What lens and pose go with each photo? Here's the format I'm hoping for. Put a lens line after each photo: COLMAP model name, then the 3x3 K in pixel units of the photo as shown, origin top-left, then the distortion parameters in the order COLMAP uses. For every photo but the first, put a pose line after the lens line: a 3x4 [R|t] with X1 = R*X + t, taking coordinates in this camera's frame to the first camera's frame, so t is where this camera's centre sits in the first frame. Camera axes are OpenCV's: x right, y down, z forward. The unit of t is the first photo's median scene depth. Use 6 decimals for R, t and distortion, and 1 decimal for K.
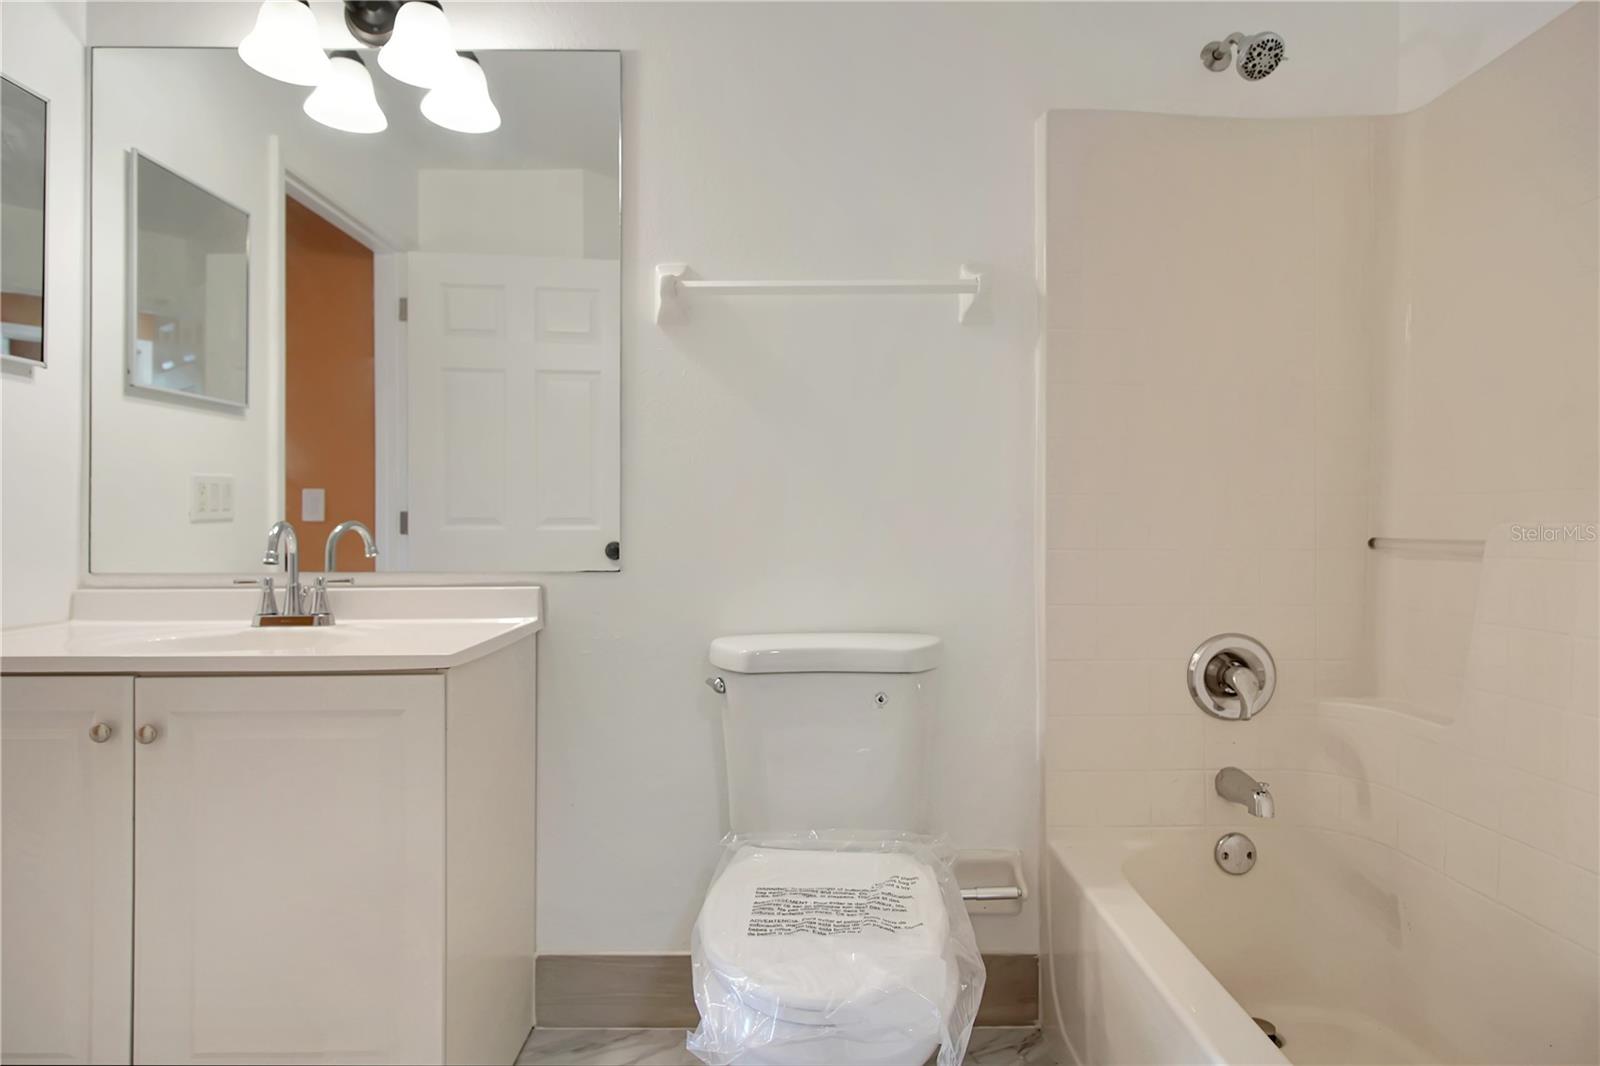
lens RADIAL K [[857.9, 0, 806.8], [0, 857.9, 530.9], [0, 0, 1]] dist [-0.004922, -0.001956]
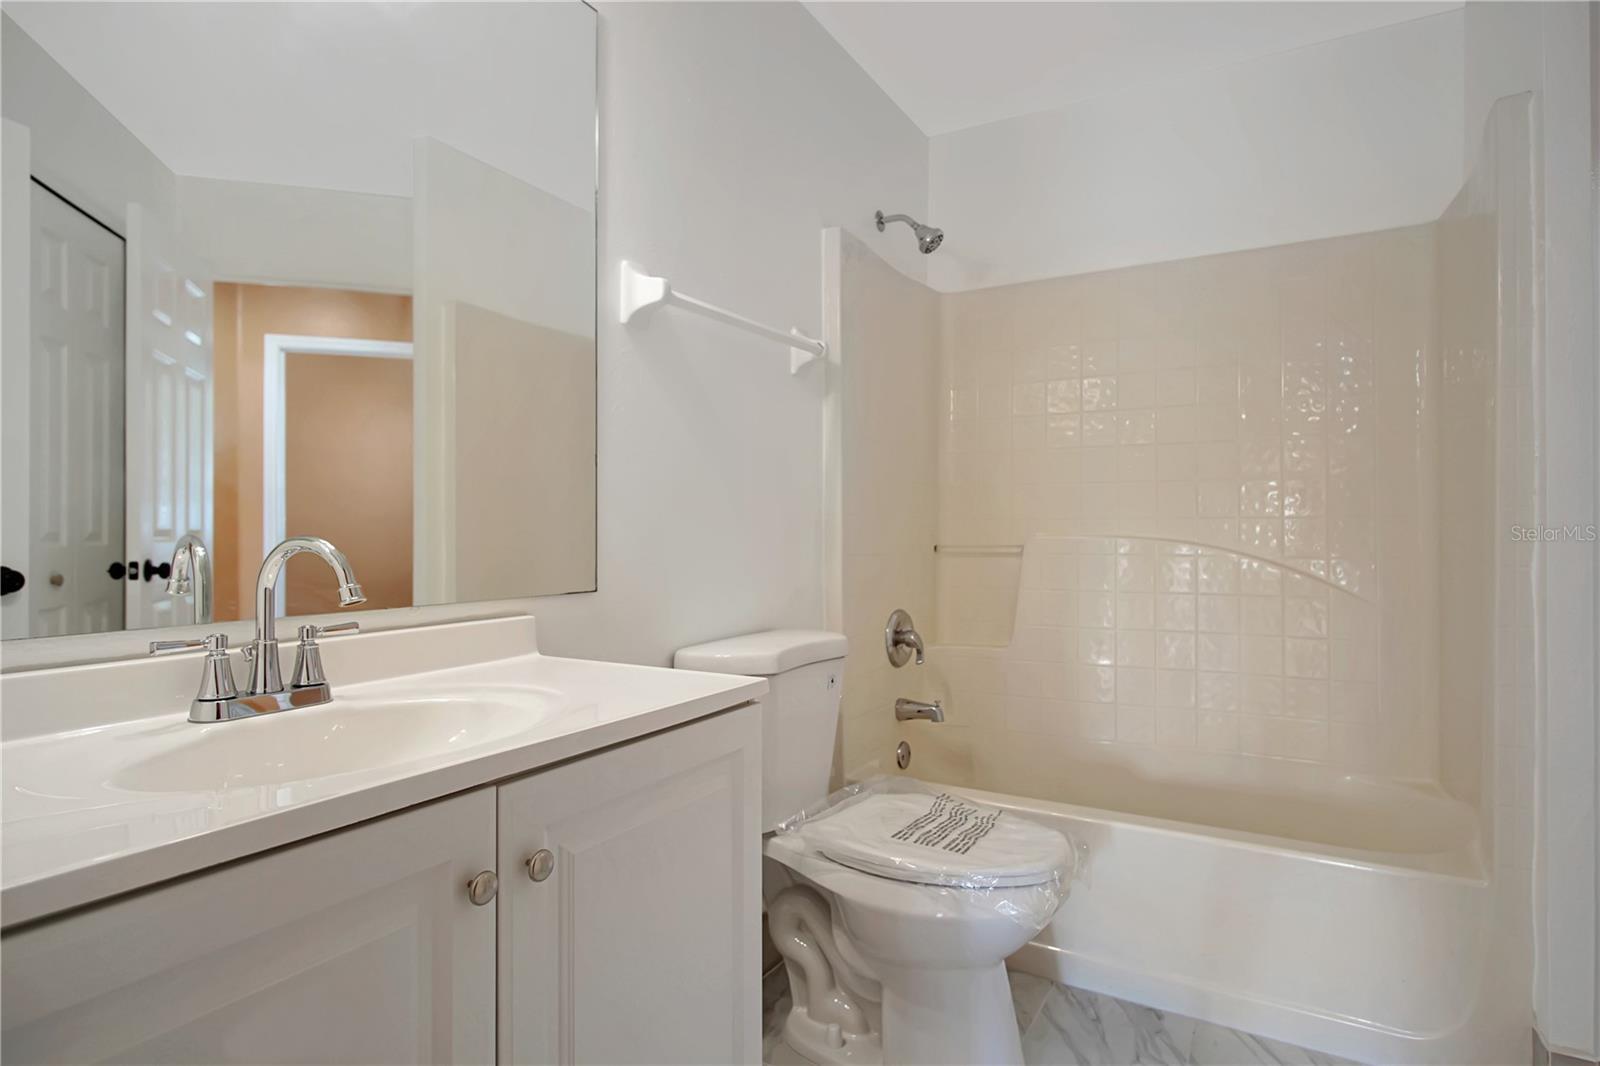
lens RADIAL K [[857.9, 0, 810.0], [0, 857.9, 530.5], [0, 0, 1]] dist [-0.004922, -0.001956]
pose [[0.513873, 0.006453, 0.857842, -0.917771], [0.007348, 0.999902, -0.011923, -0.002775], [-0.857835, 0.012431, 0.513775, 0.372528]]
